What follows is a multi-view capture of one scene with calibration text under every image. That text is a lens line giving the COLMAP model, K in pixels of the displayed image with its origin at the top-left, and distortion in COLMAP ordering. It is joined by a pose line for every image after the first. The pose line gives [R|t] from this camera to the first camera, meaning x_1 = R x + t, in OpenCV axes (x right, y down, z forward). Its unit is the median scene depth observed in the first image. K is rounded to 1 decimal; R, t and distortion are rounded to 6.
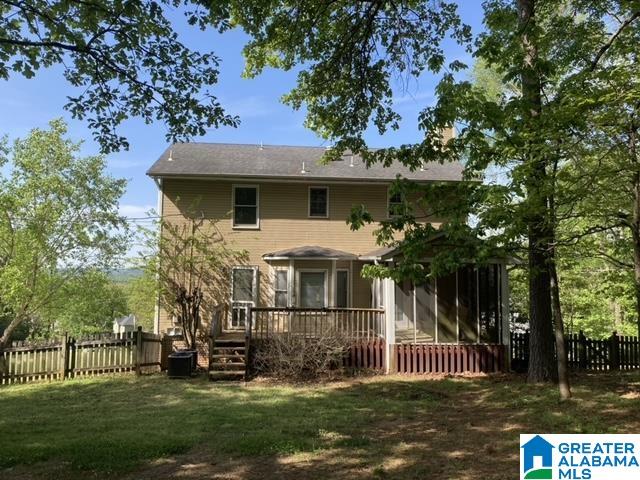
lens RADIAL K [[528.7, 0, 318.2], [0, 528.7, 240.2], [0, 0, 1]] dist [-0.005150, -0.004704]
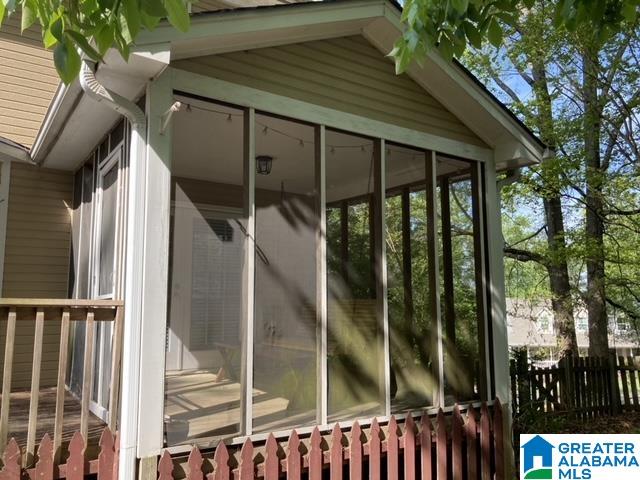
lens RADIAL K [[528.7, 0, 317.3], [0, 528.7, 237.1], [0, 0, 1]] dist [-0.005150, -0.004704]
pose [[0.882483, 0.048996, 0.467785, 0.094056], [-0.015210, 0.997012, -0.075734, 0.122051], [-0.470098, 0.059719, 0.880591, 0.762201]]
